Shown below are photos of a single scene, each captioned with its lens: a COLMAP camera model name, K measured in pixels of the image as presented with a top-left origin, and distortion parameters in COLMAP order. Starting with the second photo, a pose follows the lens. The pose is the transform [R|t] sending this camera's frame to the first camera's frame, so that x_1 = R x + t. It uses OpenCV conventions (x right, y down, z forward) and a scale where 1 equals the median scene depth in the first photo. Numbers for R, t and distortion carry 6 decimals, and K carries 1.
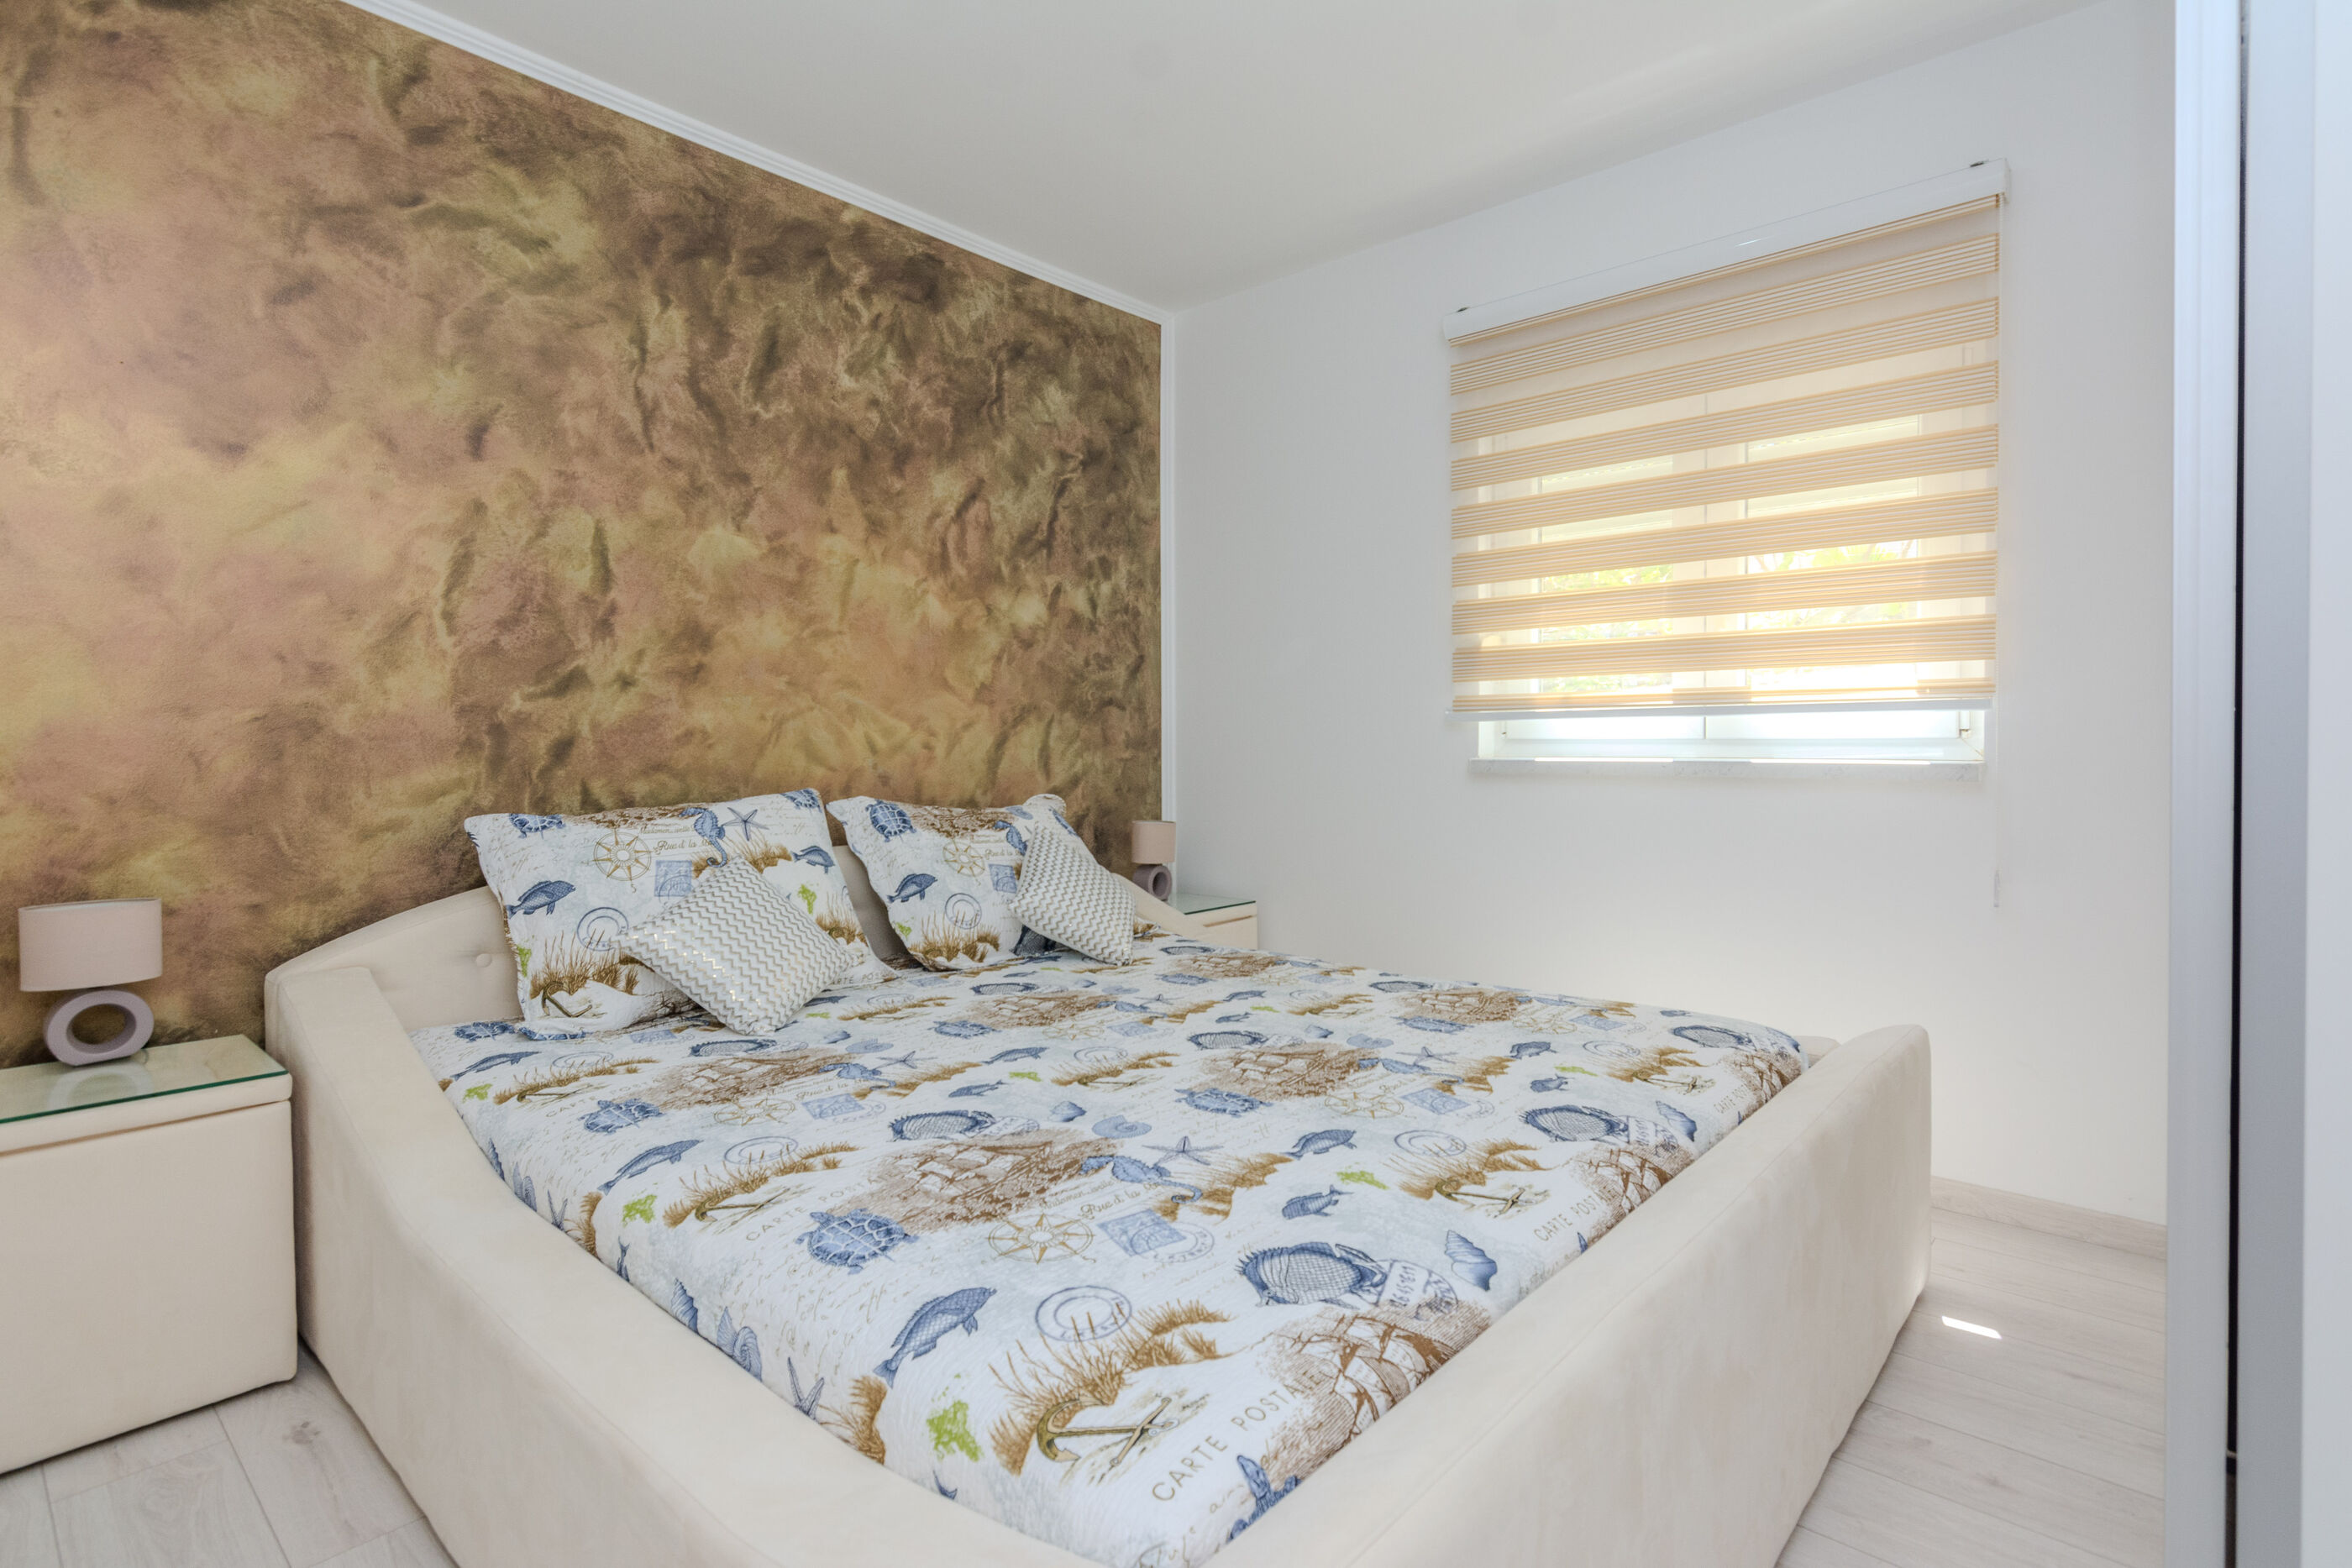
lens RADIAL K [[1148.2, 0, 1172.7], [0, 1148.2, 748.8], [0, 0, 1]] dist [0.000512, -0.000020]
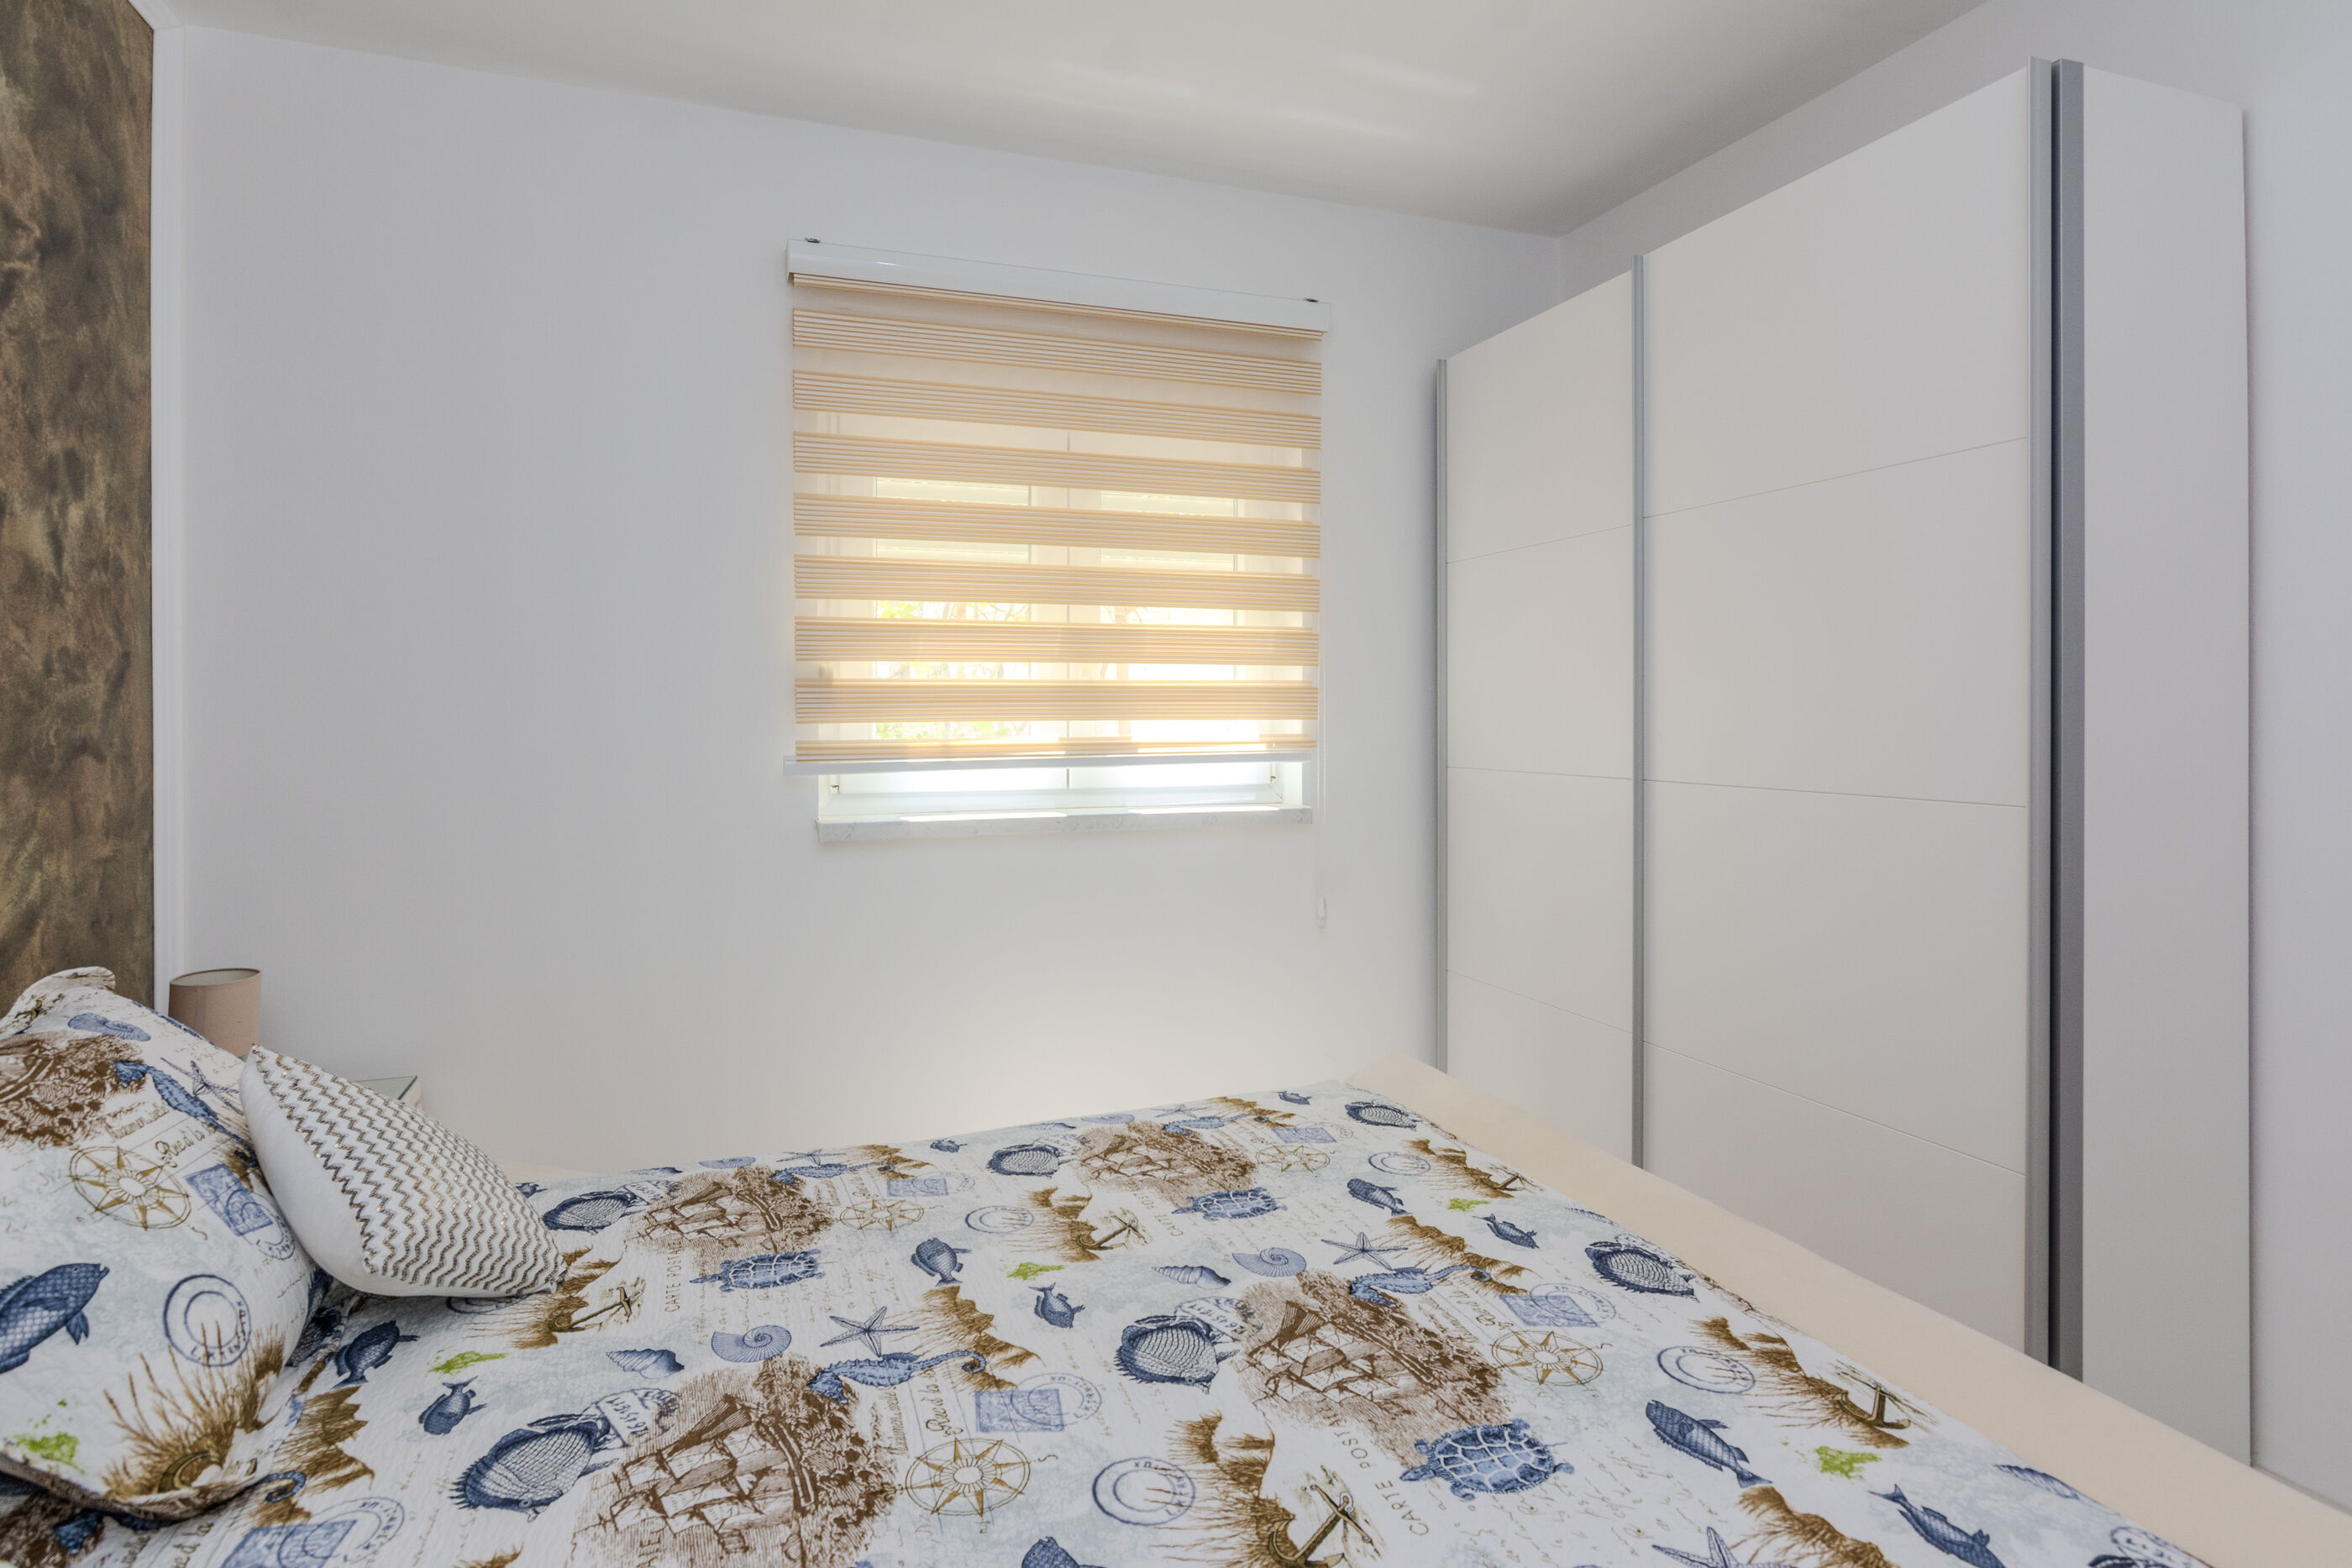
lens RADIAL K [[1153.1, 0, 1176.0], [0, 1153.1, 725.6], [0, 0, 1]] dist [-0.004215, -0.000109]
pose [[0.487190, 0.001337, 0.873295, -0.265946], [0.009132, 0.999936, -0.006625, -0.044069], [-0.873248, 0.011202, 0.487147, 0.365263]]
